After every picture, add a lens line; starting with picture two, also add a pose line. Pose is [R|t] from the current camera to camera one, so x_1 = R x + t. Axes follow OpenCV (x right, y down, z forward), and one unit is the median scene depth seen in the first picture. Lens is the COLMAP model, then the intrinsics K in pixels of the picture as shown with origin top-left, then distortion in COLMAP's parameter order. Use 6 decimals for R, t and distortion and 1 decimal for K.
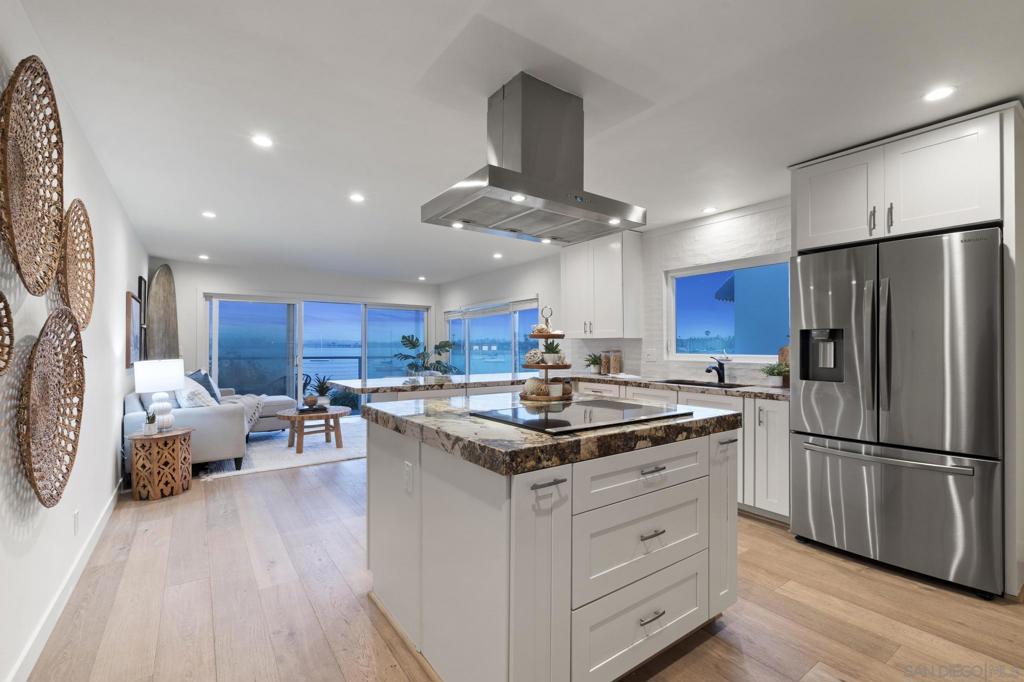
lens RADIAL K [[455.4, 0, 513.7], [0, 455.4, 340.0], [0, 0, 1]] dist [-0.000042, -0.001542]
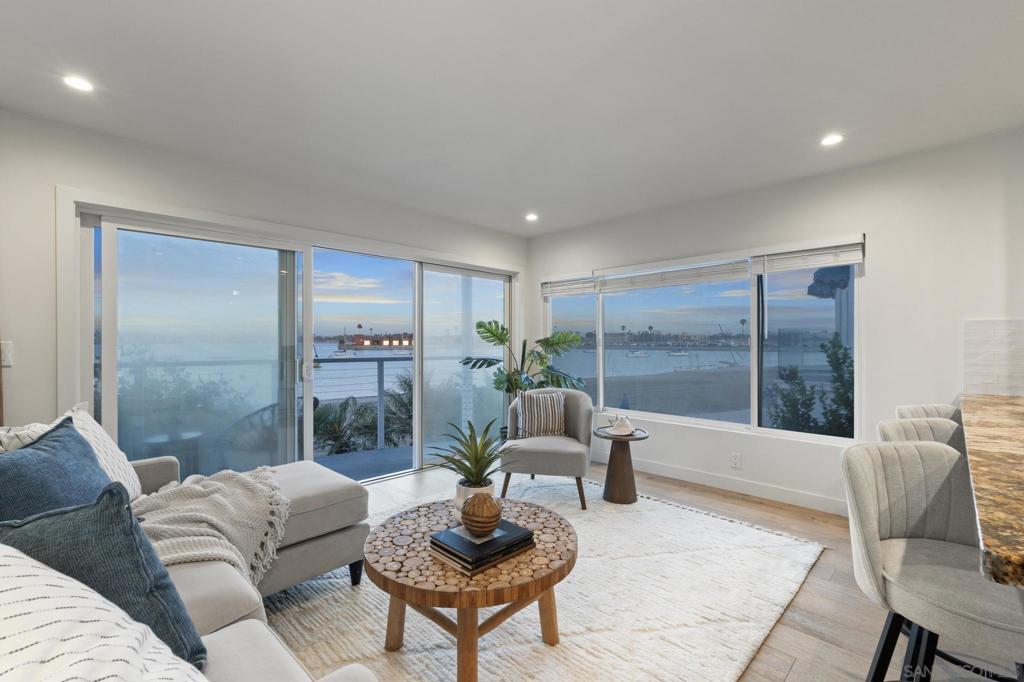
lens RADIAL K [[455.4, 0, 513.1], [0, 455.4, 340.2], [0, 0, 1]] dist [-0.000042, -0.001542]
pose [[0.983768, -0.000070, 0.179445, -0.532802], [-0.002352, 0.999909, 0.013290, 0.009899], [-0.179430, -0.013496, 0.983678, 0.762509]]
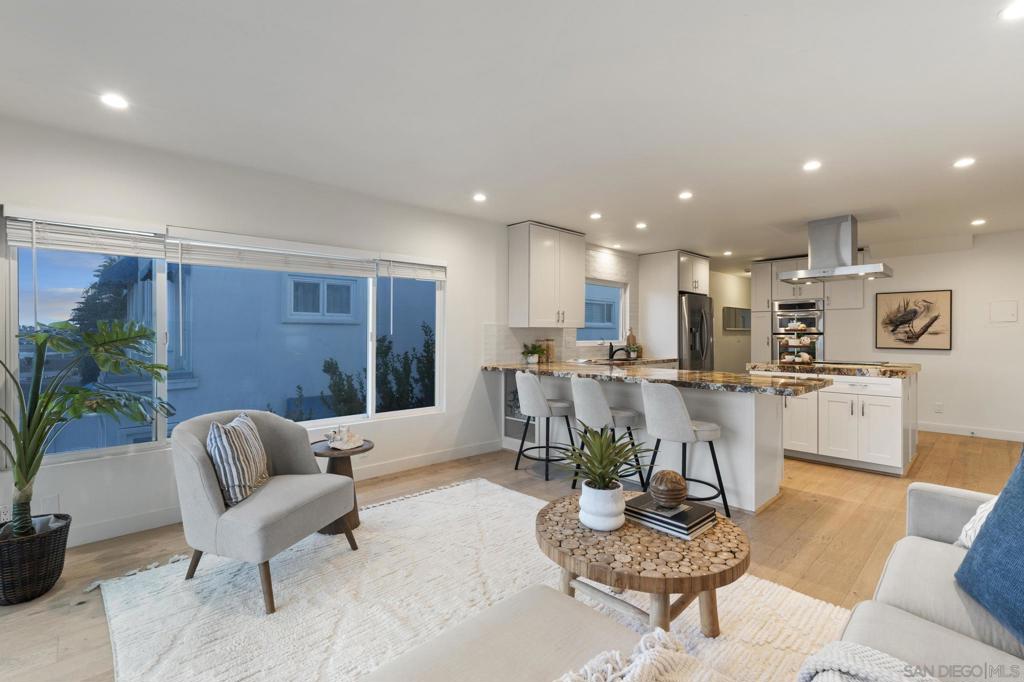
lens RADIAL K [[455.4, 0, 521.4], [0, 455.4, 331.4], [0, 0, 1]] dist [-0.000042, -0.001542]
pose [[-0.149128, 0.007388, 0.988790, -0.865492], [-0.013362, 0.999866, -0.009486, 0.016209], [-0.988728, -0.014627, -0.149009, 1.291353]]
